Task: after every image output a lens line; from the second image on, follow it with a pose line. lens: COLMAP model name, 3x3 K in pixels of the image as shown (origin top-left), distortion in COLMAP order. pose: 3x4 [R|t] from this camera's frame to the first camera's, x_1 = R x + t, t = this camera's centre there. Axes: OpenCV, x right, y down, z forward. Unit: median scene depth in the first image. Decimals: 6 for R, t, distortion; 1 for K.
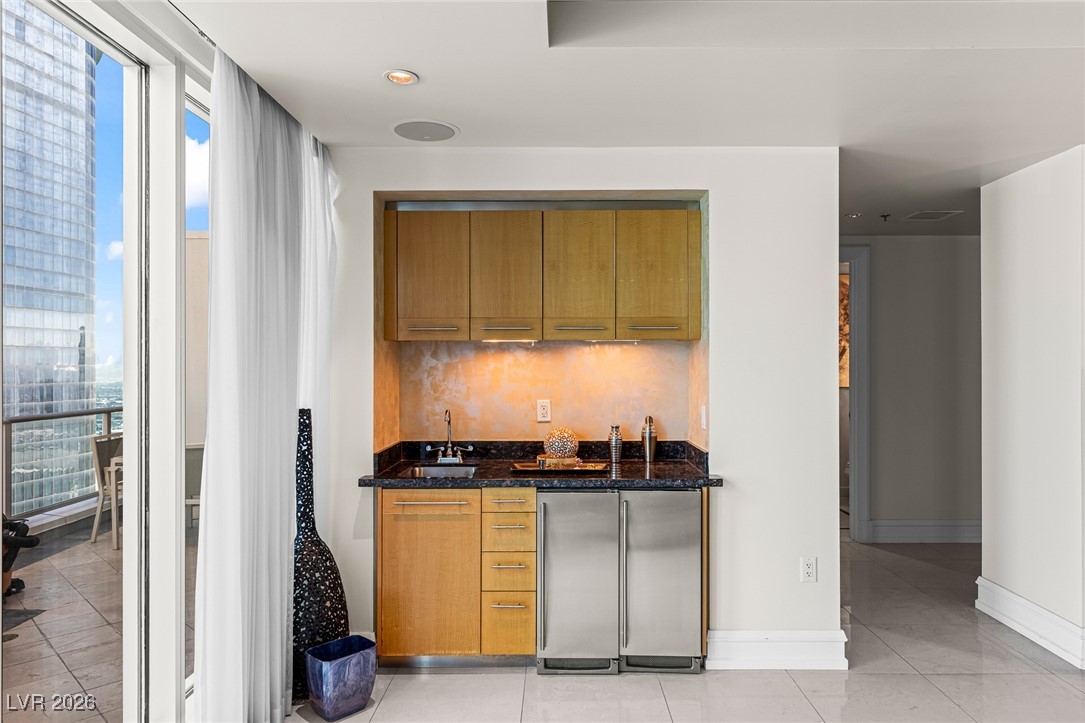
lens RADIAL K [[720.4, 0, 544.6], [0, 720.4, 363.1], [0, 0, 1]] dist [0.000276, -0.001540]
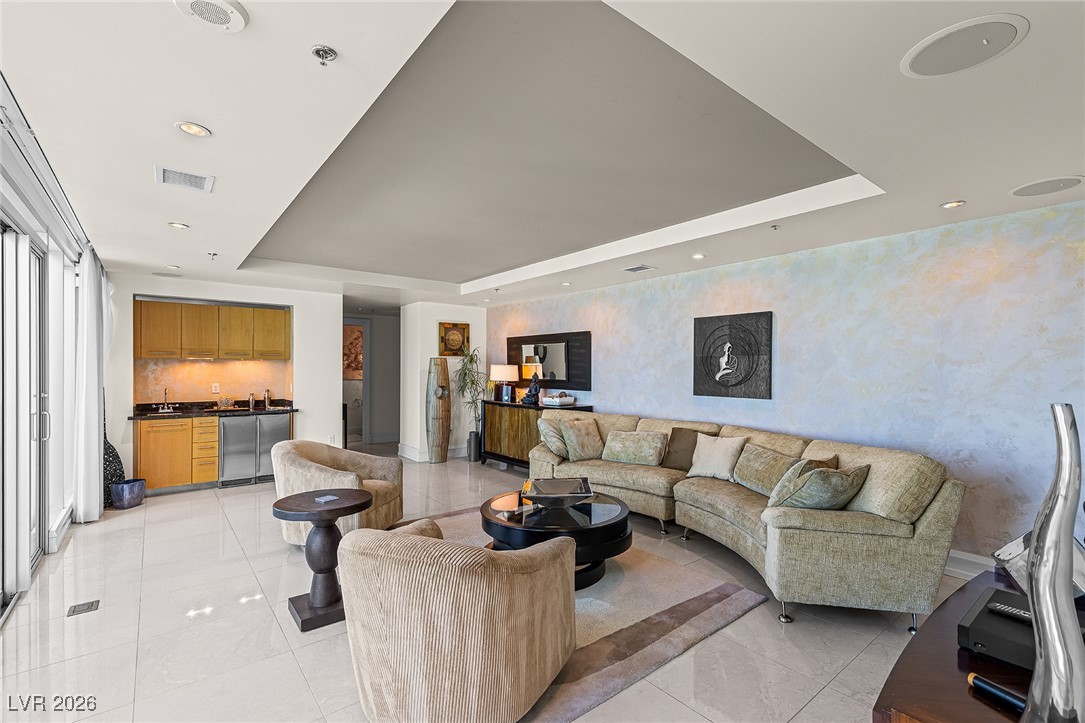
lens RADIAL K [[488.2, 0, 551.0], [0, 488.2, 367.5], [0, 0, 1]] dist [0.004461, 0.000056]
pose [[0.771850, 0.002866, 0.635799, -0.187747], [-0.004135, 0.999991, 0.000511, -0.006918], [-0.635792, -0.003023, 0.771855, -1.005649]]
